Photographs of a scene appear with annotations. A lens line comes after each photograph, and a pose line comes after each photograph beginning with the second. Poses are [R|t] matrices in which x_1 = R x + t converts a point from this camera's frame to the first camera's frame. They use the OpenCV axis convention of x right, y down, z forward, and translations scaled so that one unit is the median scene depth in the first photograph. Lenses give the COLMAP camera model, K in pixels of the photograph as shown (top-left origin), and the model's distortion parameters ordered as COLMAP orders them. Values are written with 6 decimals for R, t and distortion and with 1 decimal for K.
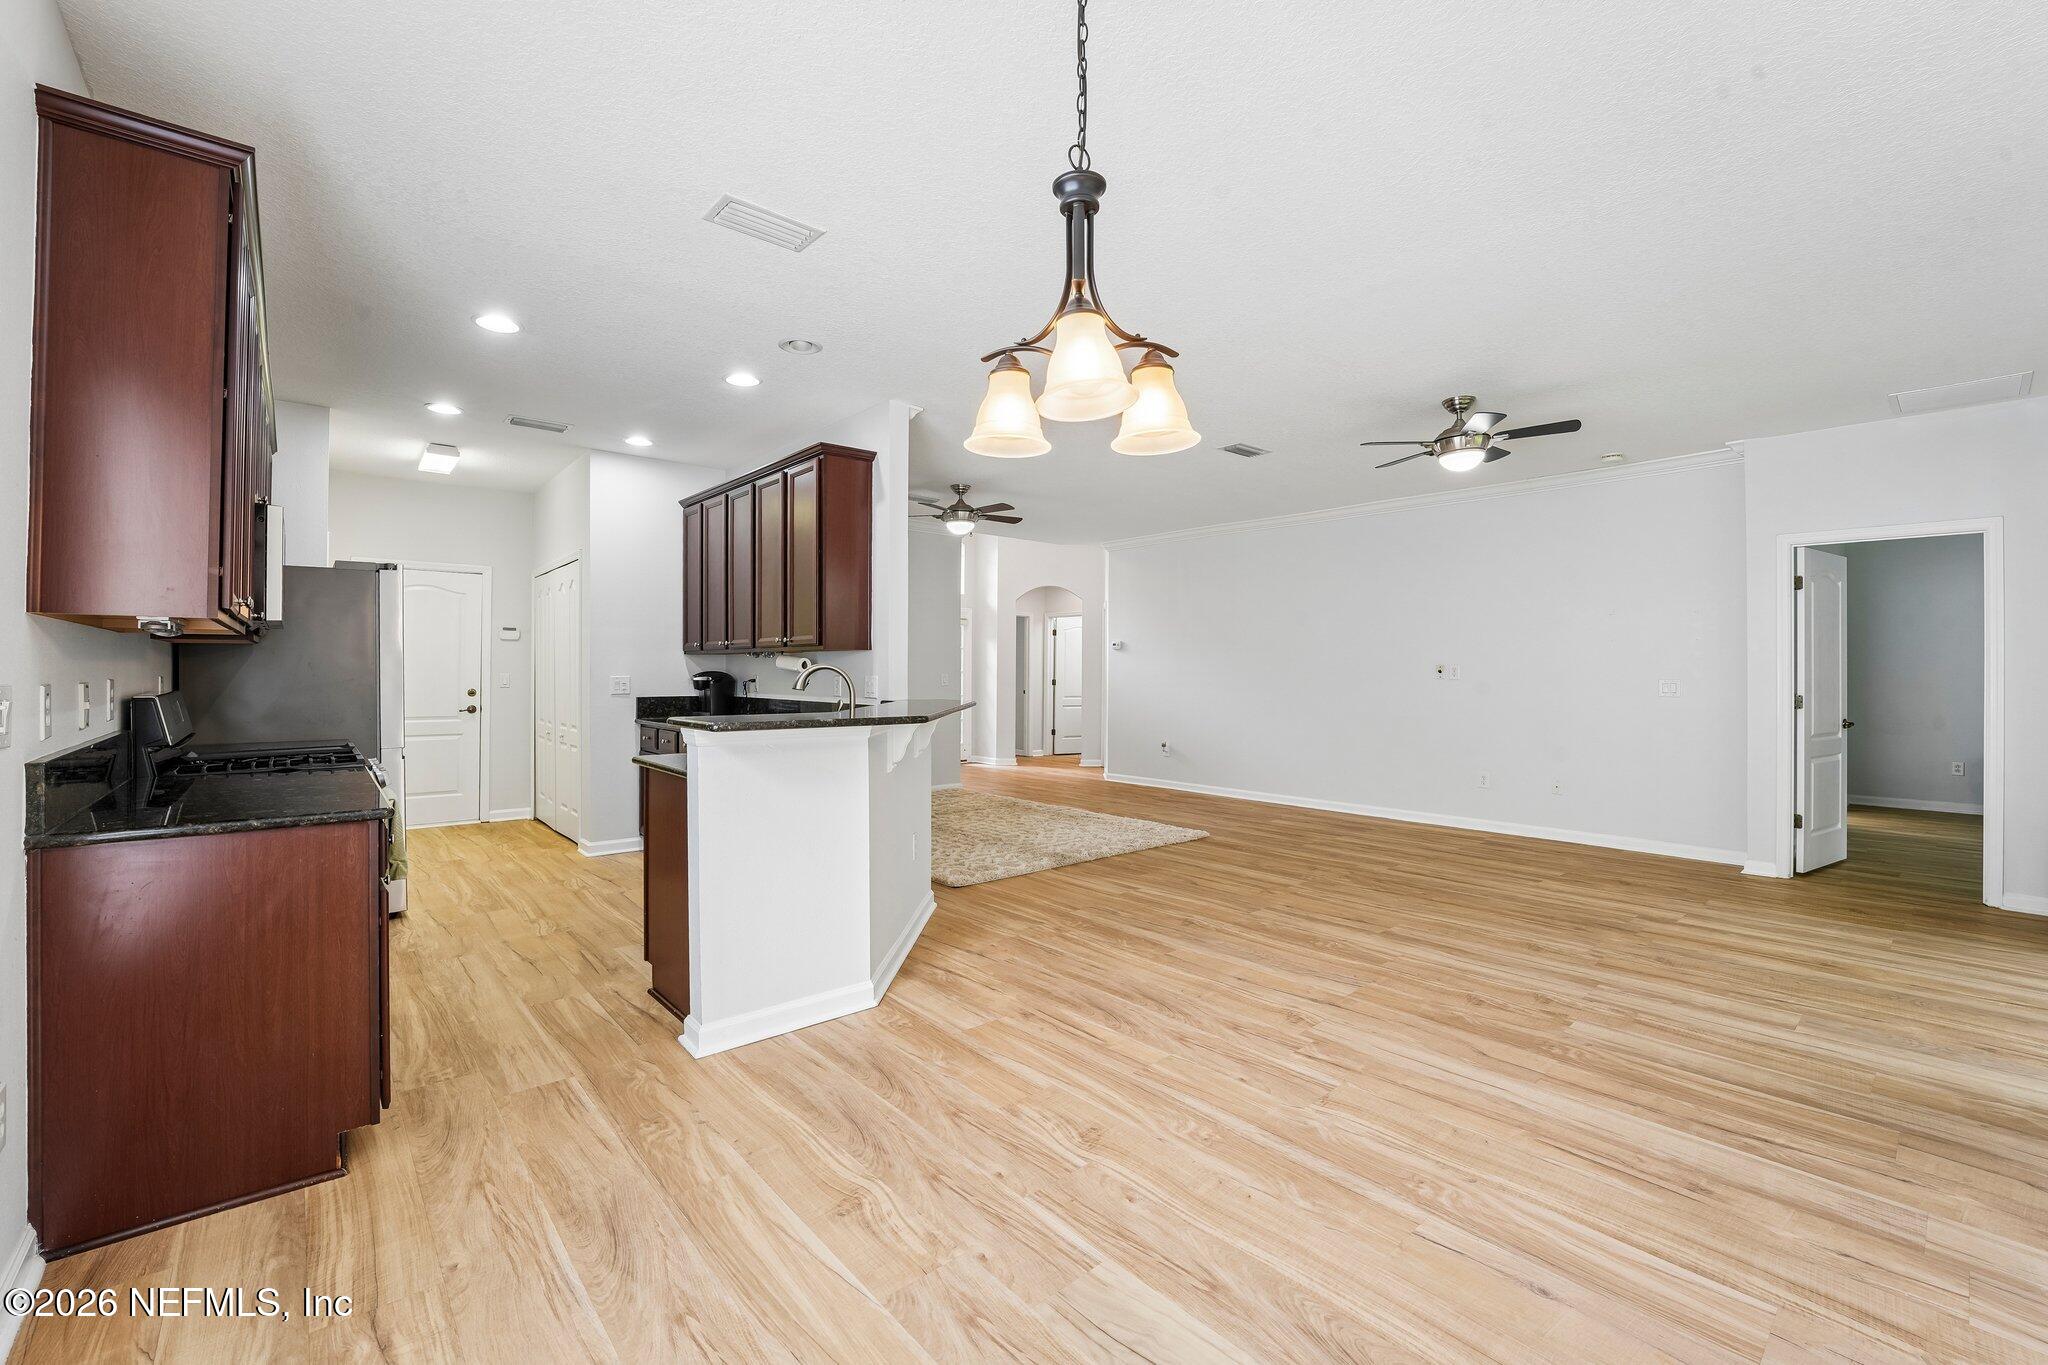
lens RADIAL K [[842.1, 0, 1008.8], [0, 842.1, 670.5], [0, 0, 1]] dist [-0.027917, 0.002648]
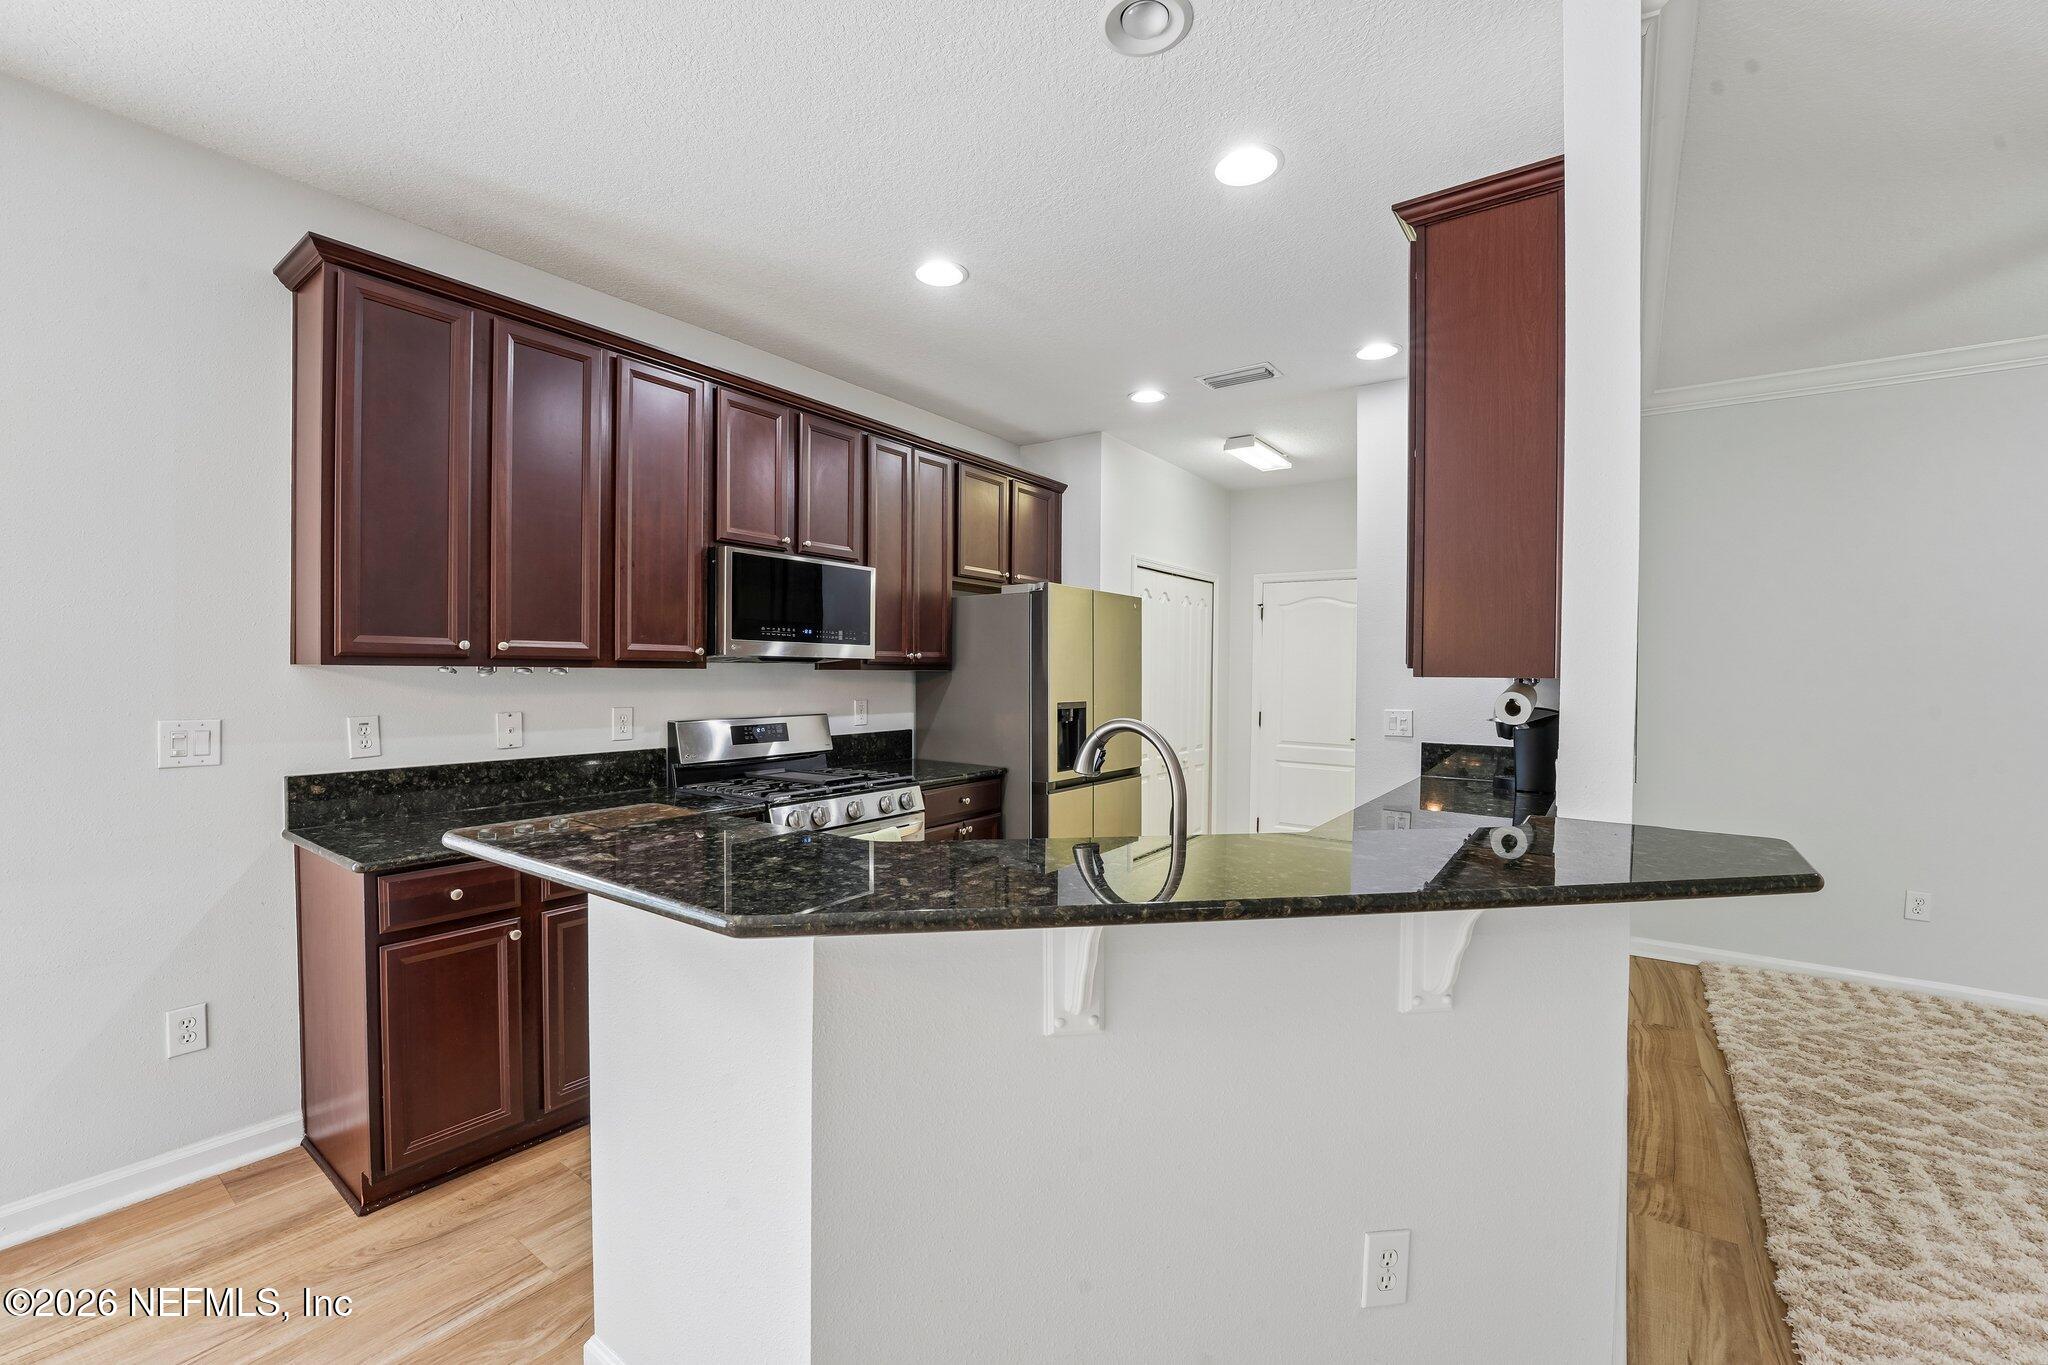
lens RADIAL K [[842.1, 0, 1017.5], [0, 842.1, 689.5], [0, 0, 1]] dist [-0.027917, 0.002648]
pose [[0.234034, 0.021545, -0.971990, 0.147922], [-0.009829, 0.999756, 0.019794, -0.024584], [0.972179, 0.004921, 0.234189, 0.674969]]
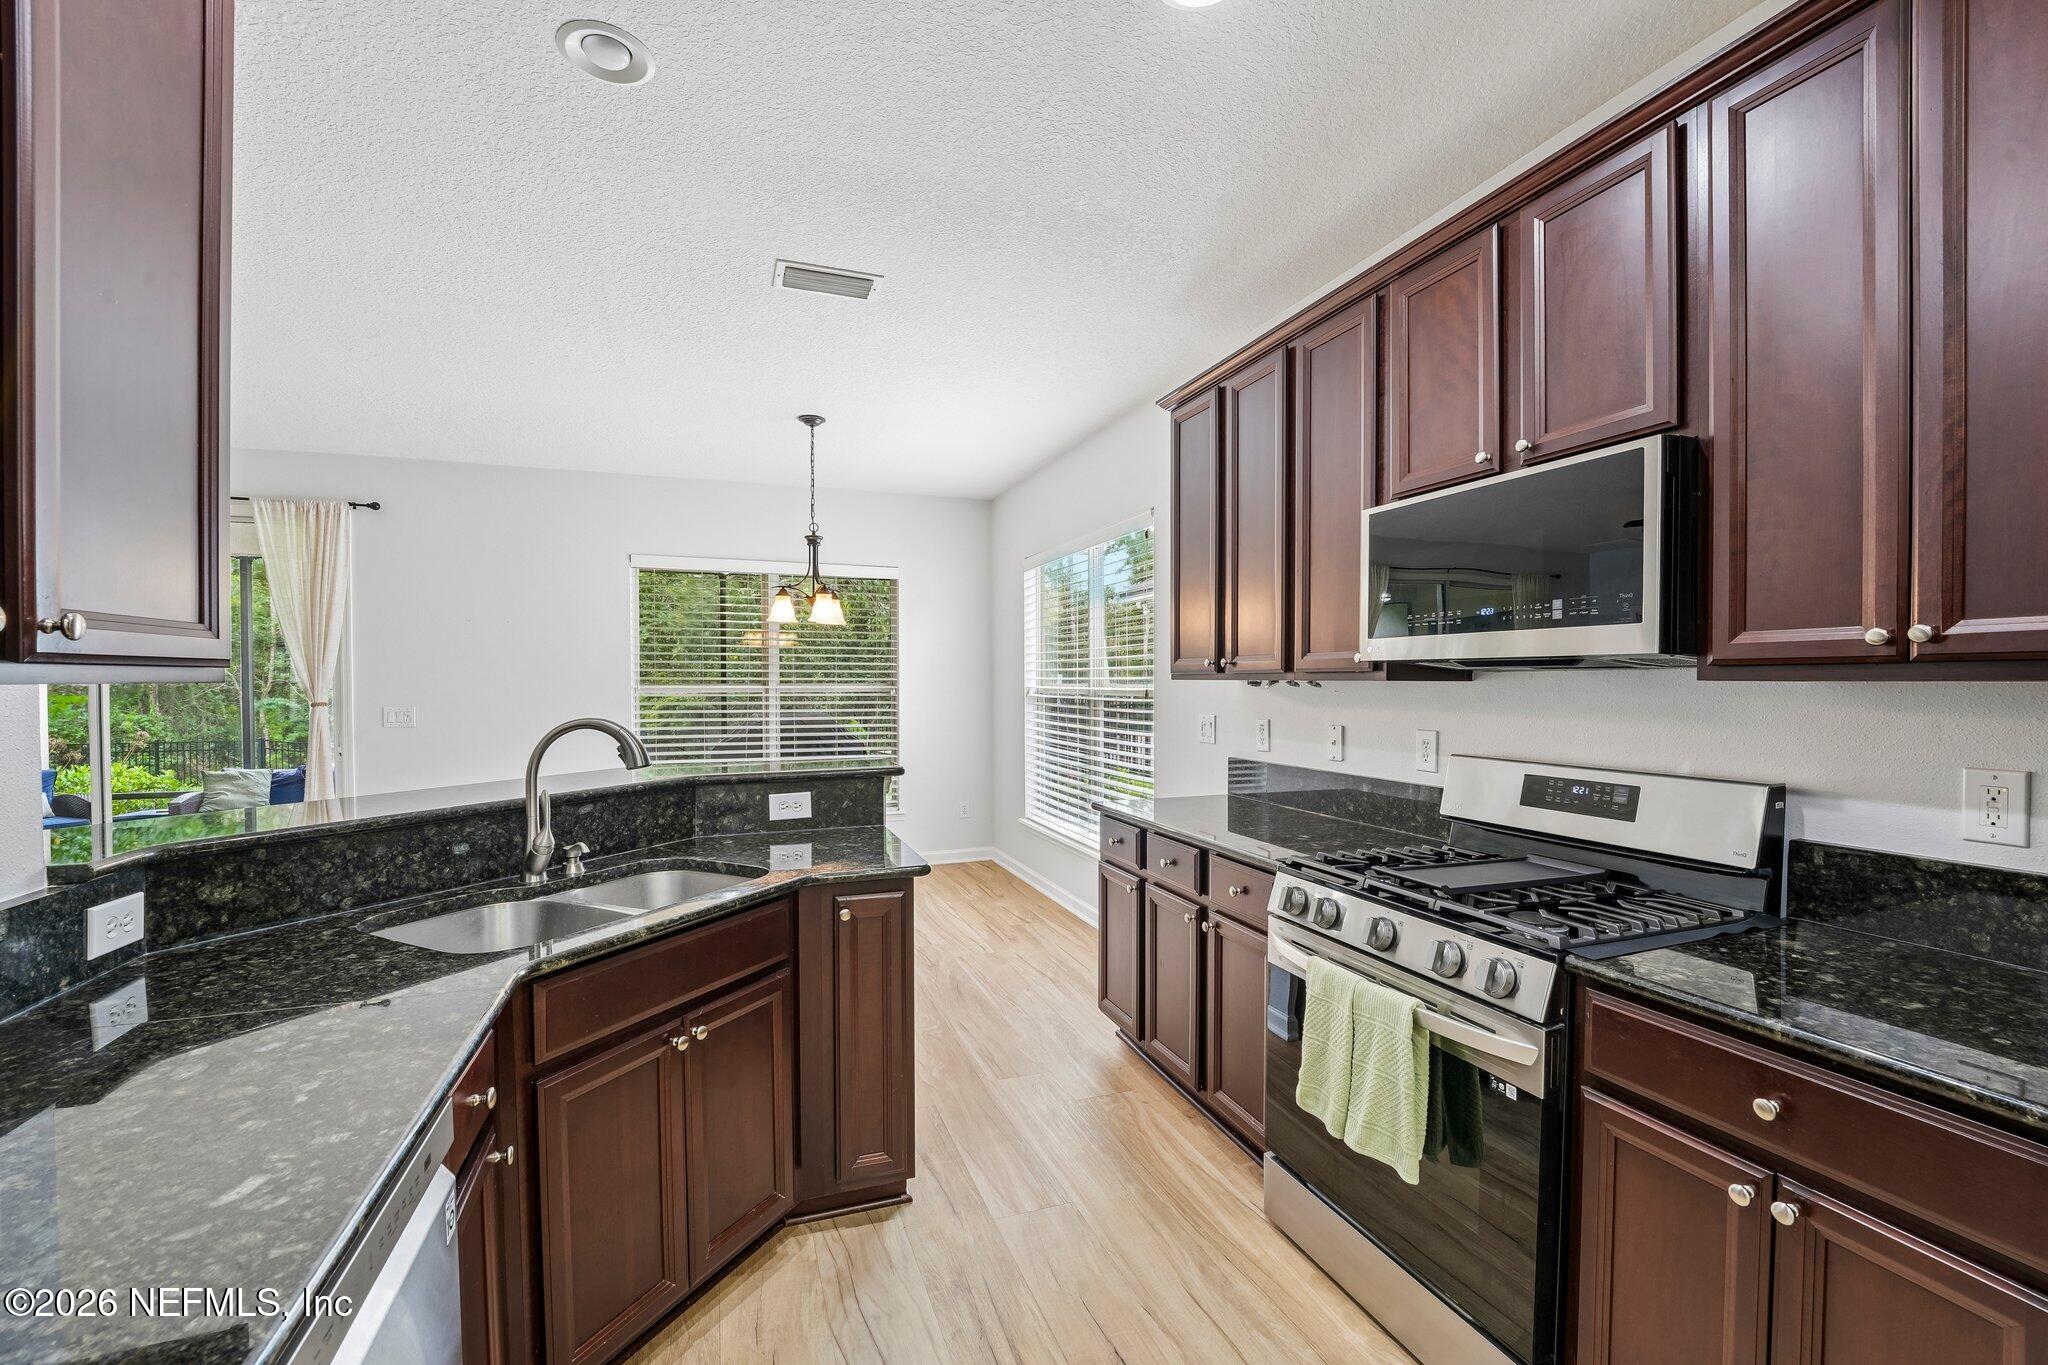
lens RADIAL K [[842.1, 0, 1023.7], [0, 842.1, 694.6], [0, 0, 1]] dist [-0.027917, 0.002648]
pose [[-0.936737, -0.009014, 0.349917, -0.523804], [-0.003207, 0.999847, 0.017173, -0.025161], [-0.350019, 0.014964, -0.936623, 1.113236]]
